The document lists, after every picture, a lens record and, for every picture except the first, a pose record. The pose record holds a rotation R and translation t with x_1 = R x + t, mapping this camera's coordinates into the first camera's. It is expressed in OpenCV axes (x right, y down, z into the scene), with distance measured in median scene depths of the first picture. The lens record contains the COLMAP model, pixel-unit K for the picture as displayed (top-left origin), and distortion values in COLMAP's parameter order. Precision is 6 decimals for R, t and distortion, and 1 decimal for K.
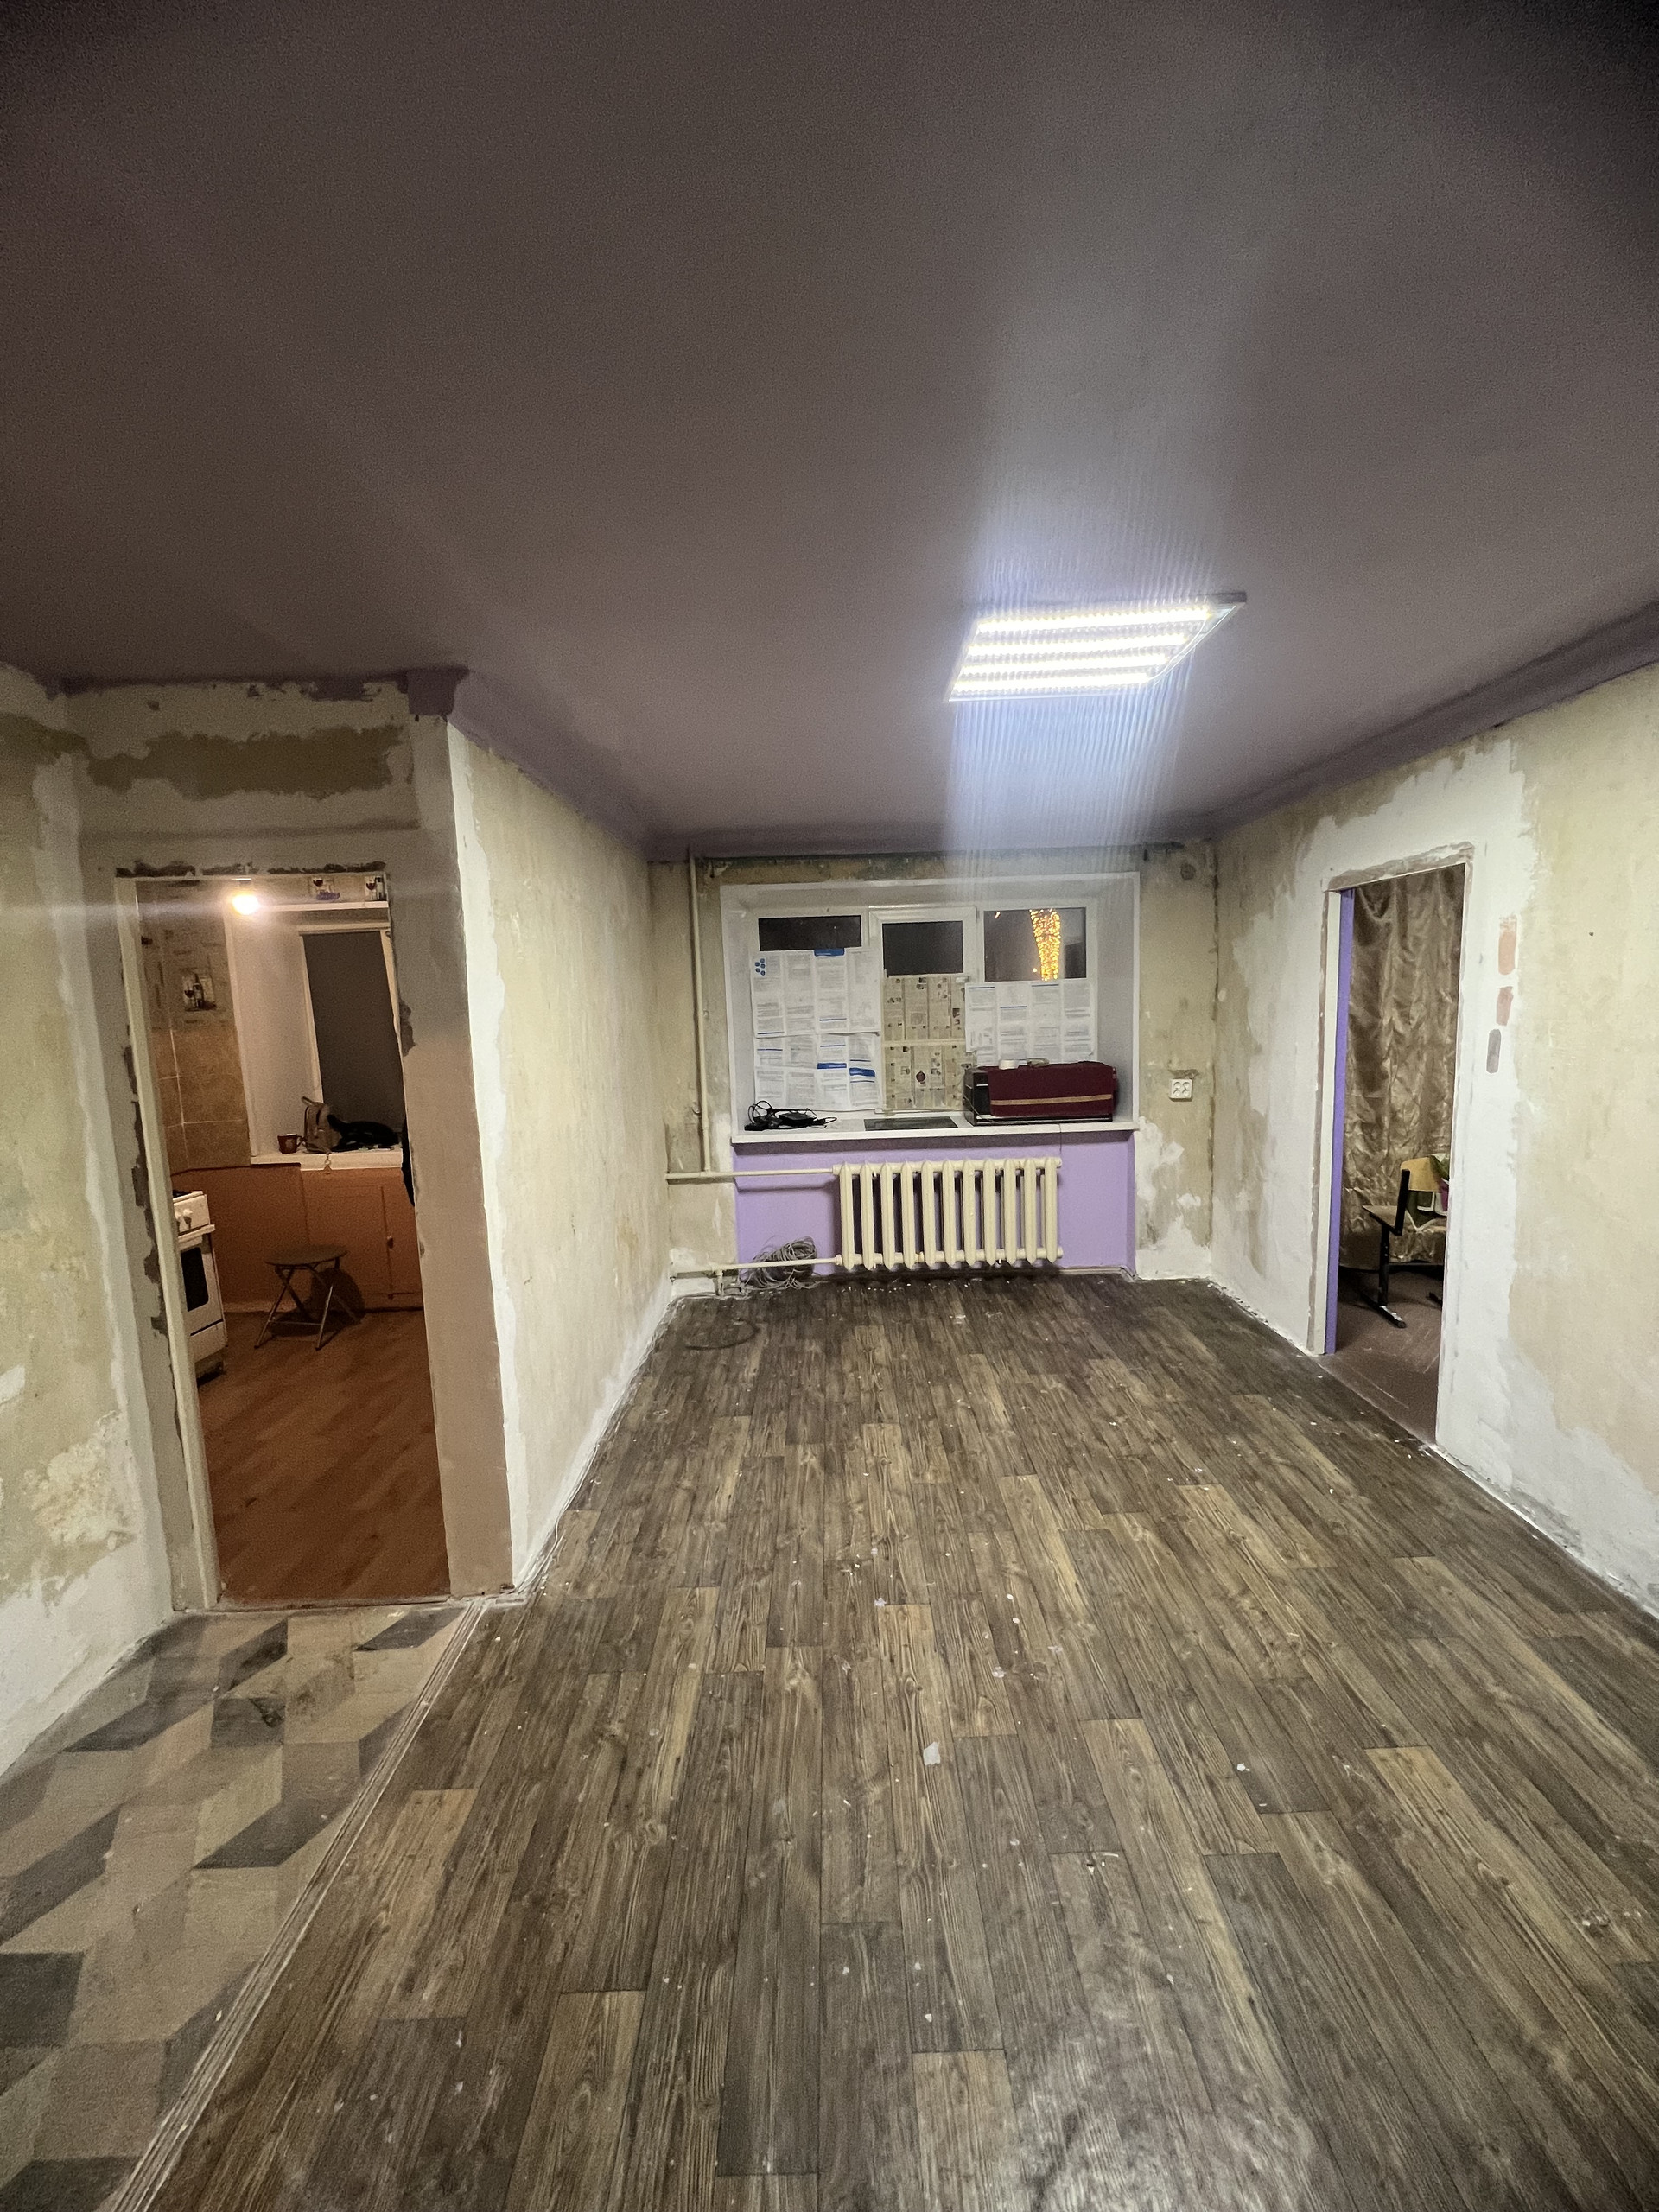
lens RADIAL K [[886.6, 0, 837.3], [0, 886.6, 1100.1], [0, 0, 1]] dist [-0.001552, -0.000274]
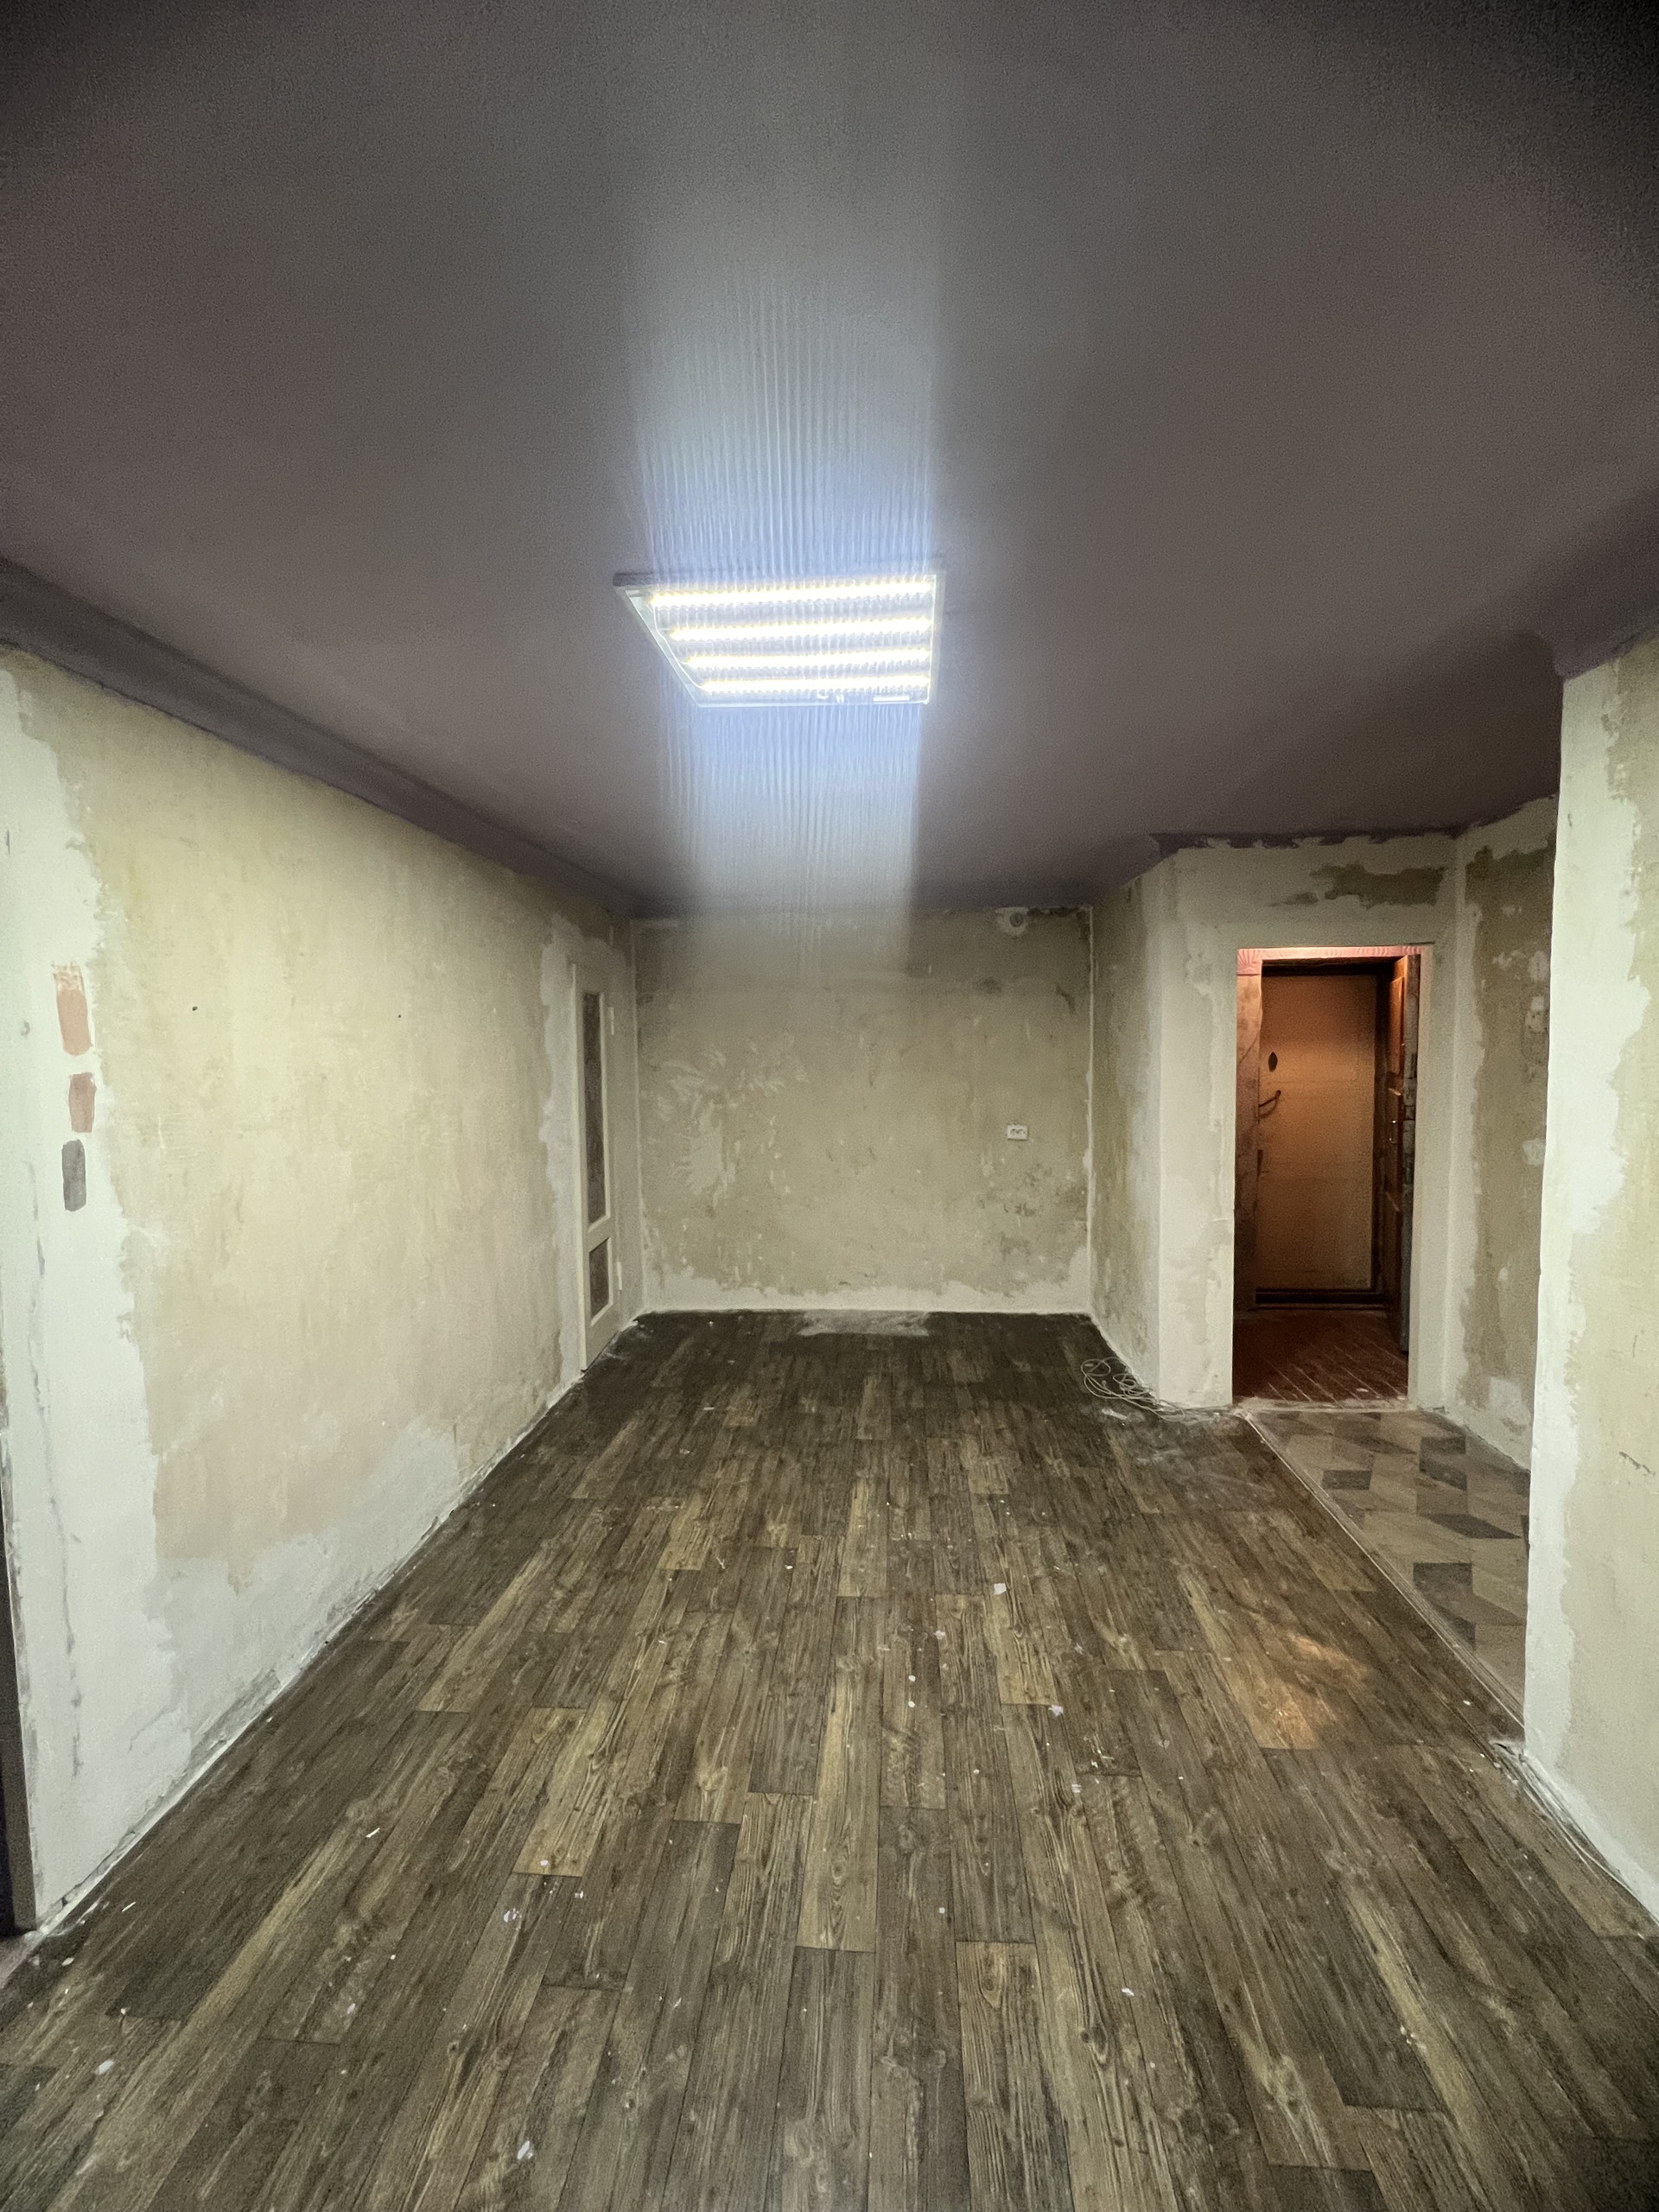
lens RADIAL K [[886.6, 0, 838.7], [0, 886.6, 1098.3], [0, 0, 1]] dist [-0.001552, -0.000274]
pose [[-0.995495, 0.043693, 0.084148, 0.161396], [0.058113, 0.982426, 0.177377, -0.210190], [-0.074919, 0.181468, -0.980539, 1.739507]]
